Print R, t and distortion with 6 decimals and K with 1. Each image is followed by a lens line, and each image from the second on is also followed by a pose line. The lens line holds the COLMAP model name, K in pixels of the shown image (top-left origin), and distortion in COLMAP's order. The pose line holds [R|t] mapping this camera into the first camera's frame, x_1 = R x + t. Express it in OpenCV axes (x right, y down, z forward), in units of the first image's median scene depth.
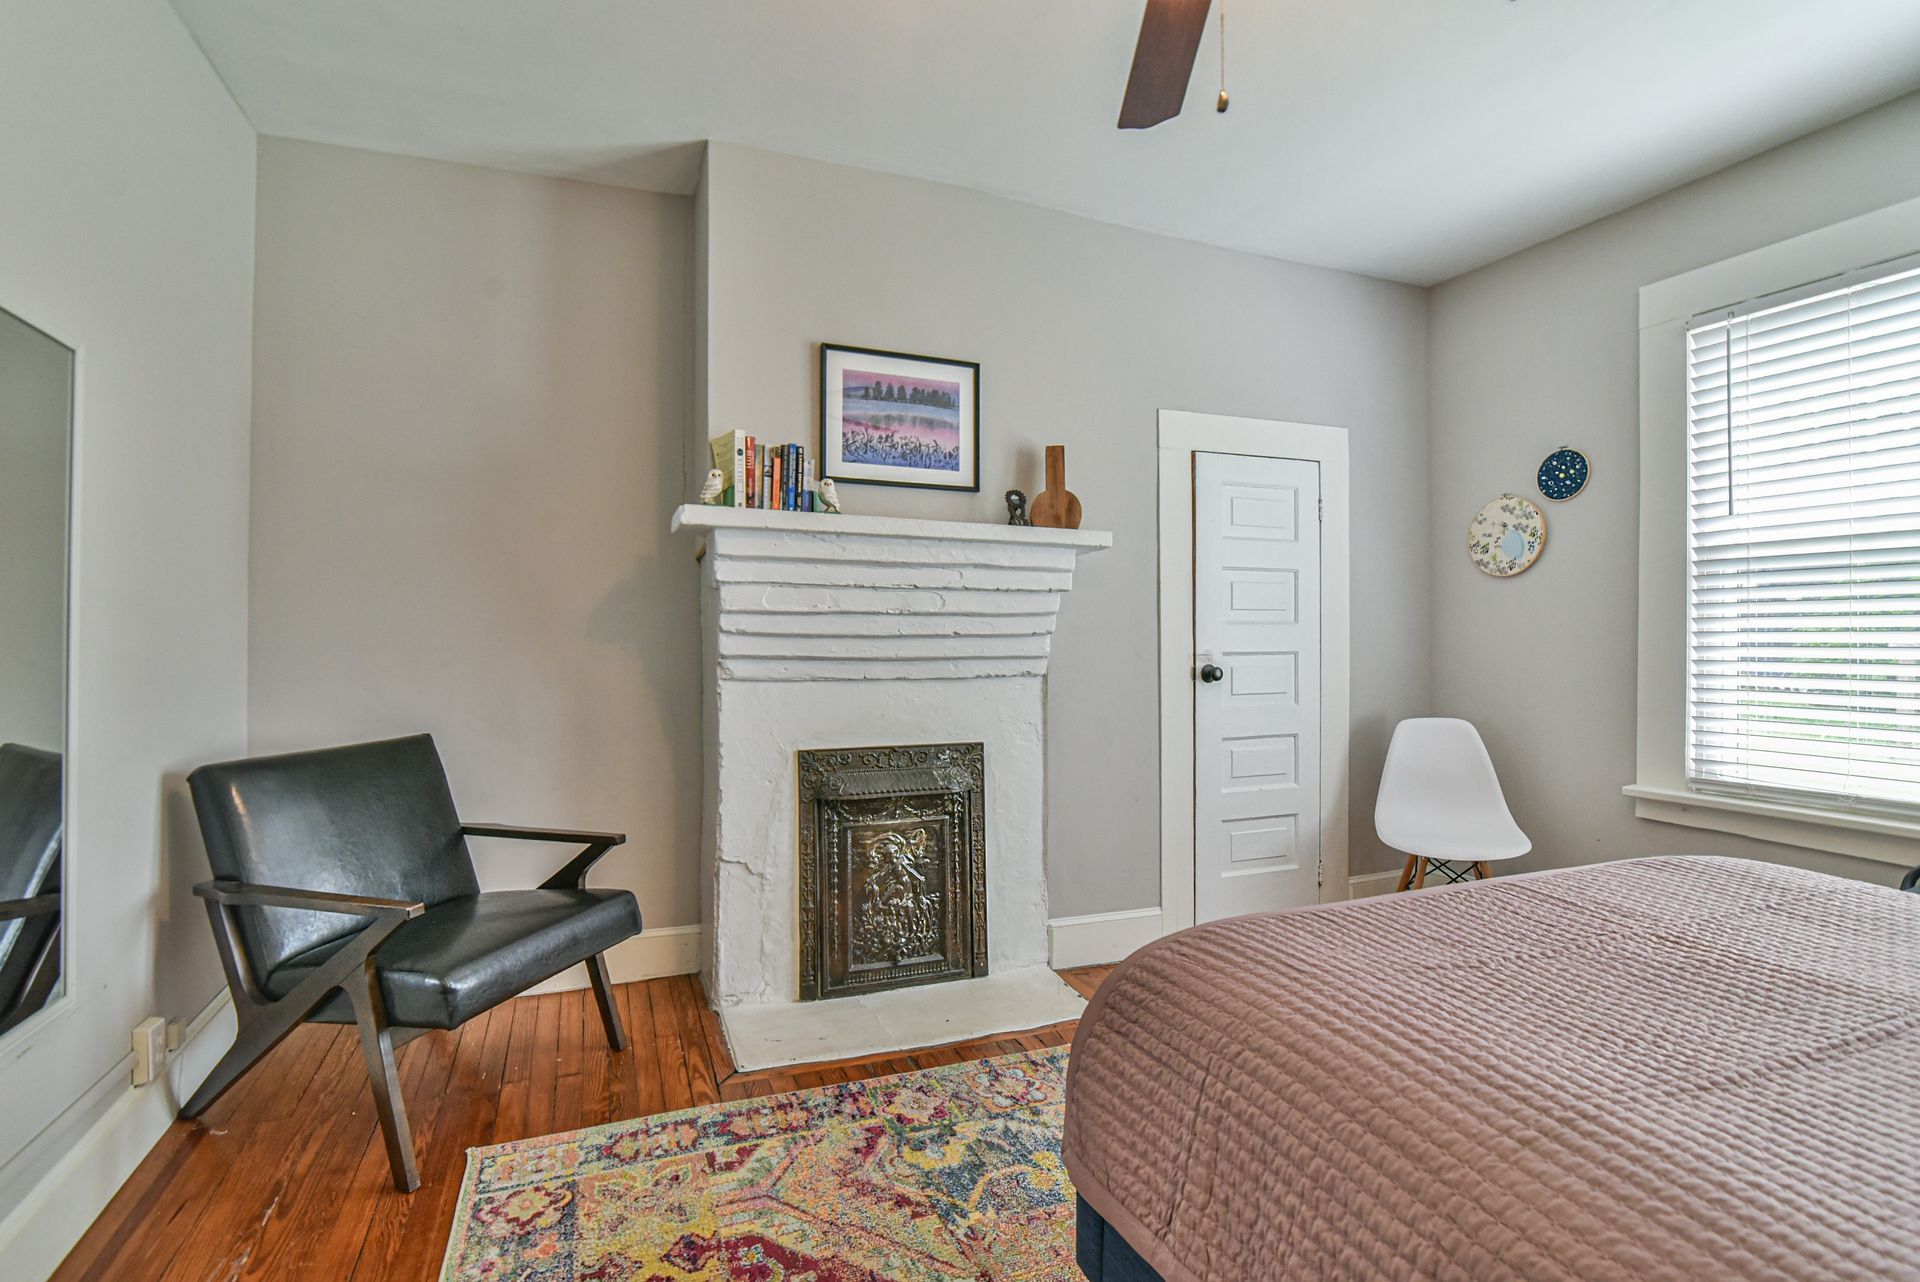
lens RADIAL K [[910.1, 0, 942.0], [0, 910.1, 645.5], [0, 0, 1]] dist [-0.013659, 0.000144]
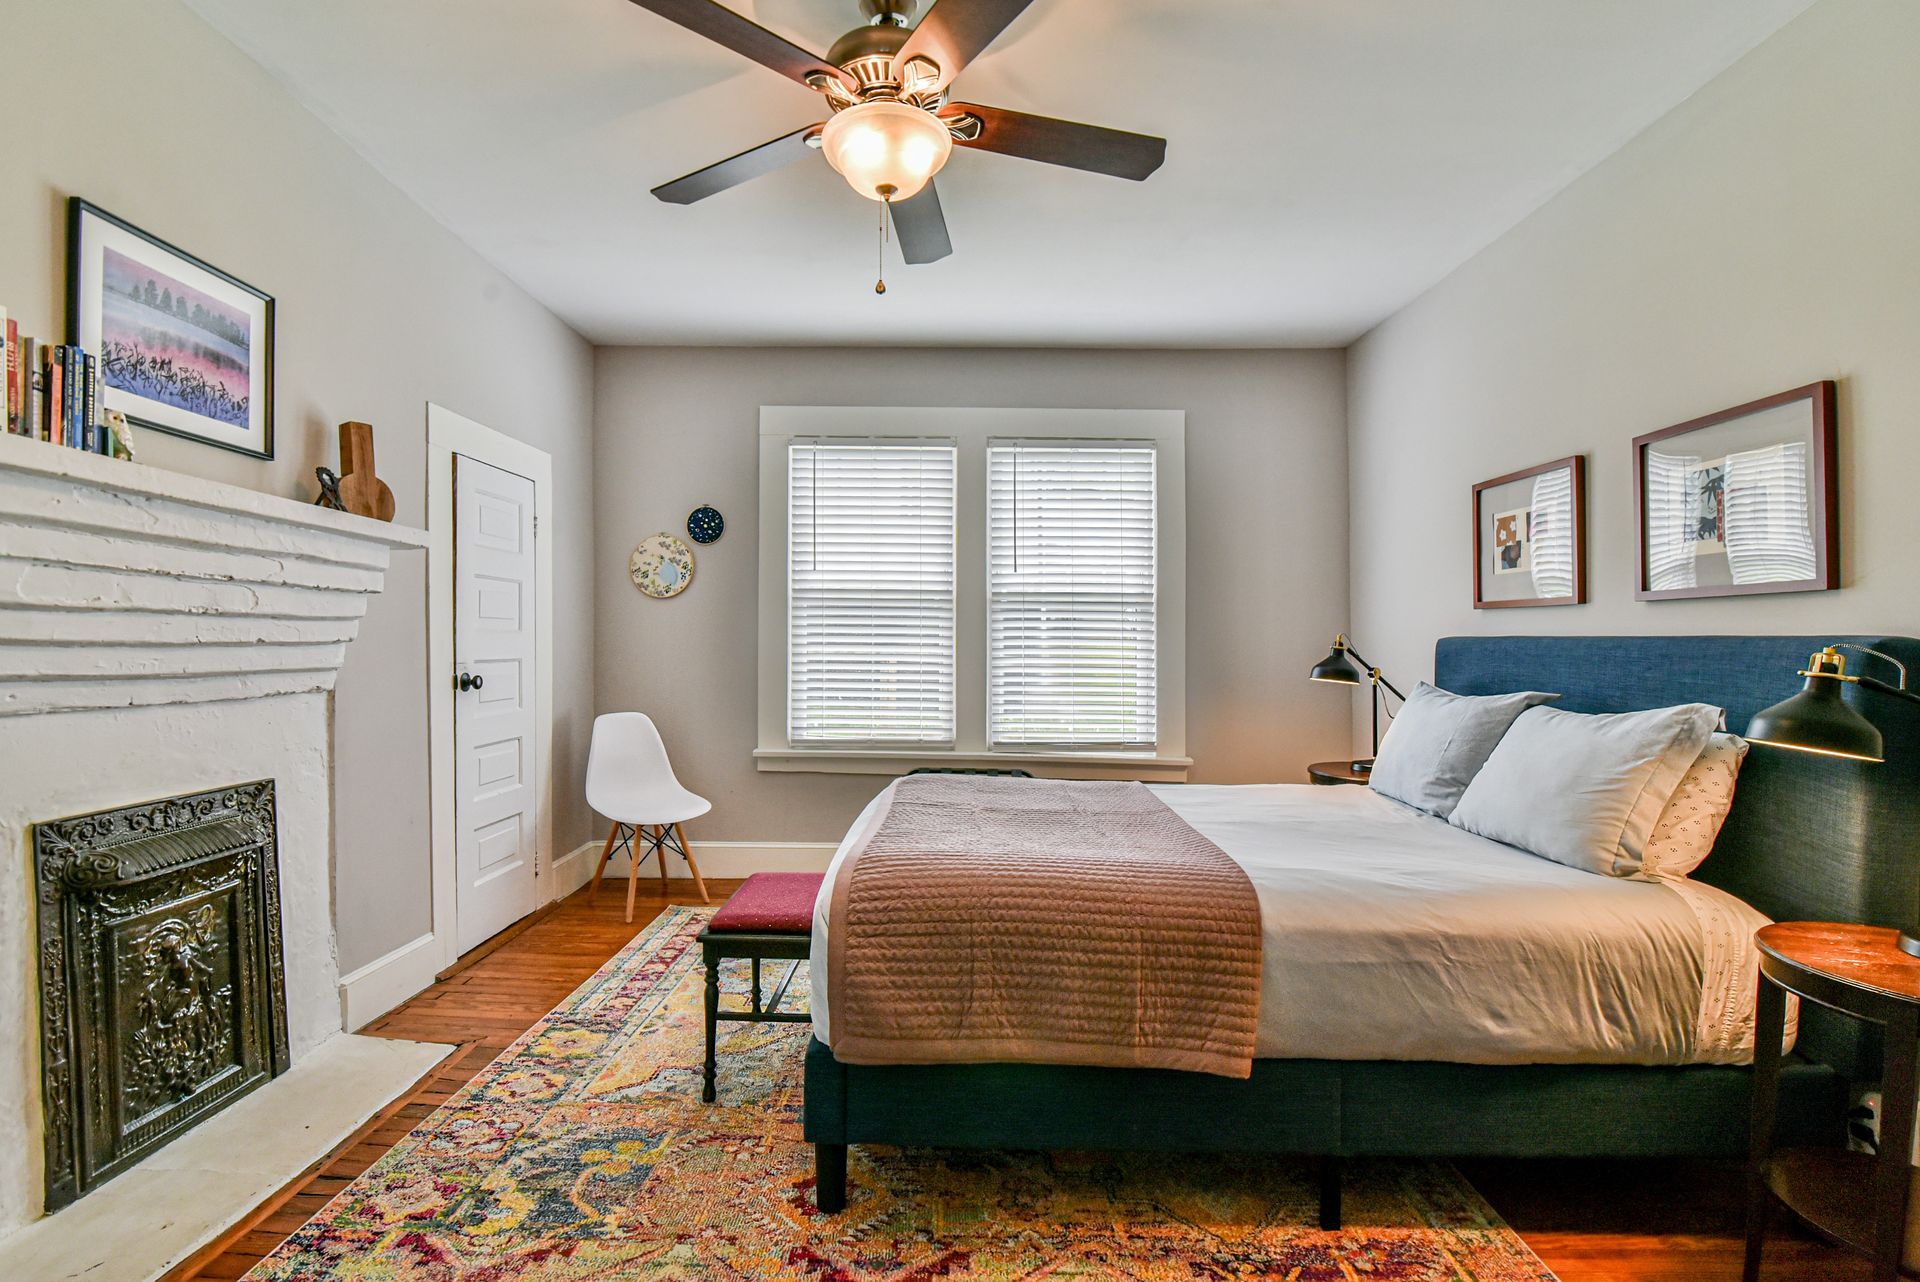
lens RADIAL K [[910.1, 0, 964.4], [0, 910.1, 646.0], [0, 0, 1]] dist [-0.013659, 0.000144]
pose [[0.364101, 0.002547, 0.931356, -0.483517], [-0.003207, 0.999994, -0.001481, -0.009412], [-0.931354, -0.002448, 0.364107, 0.163053]]
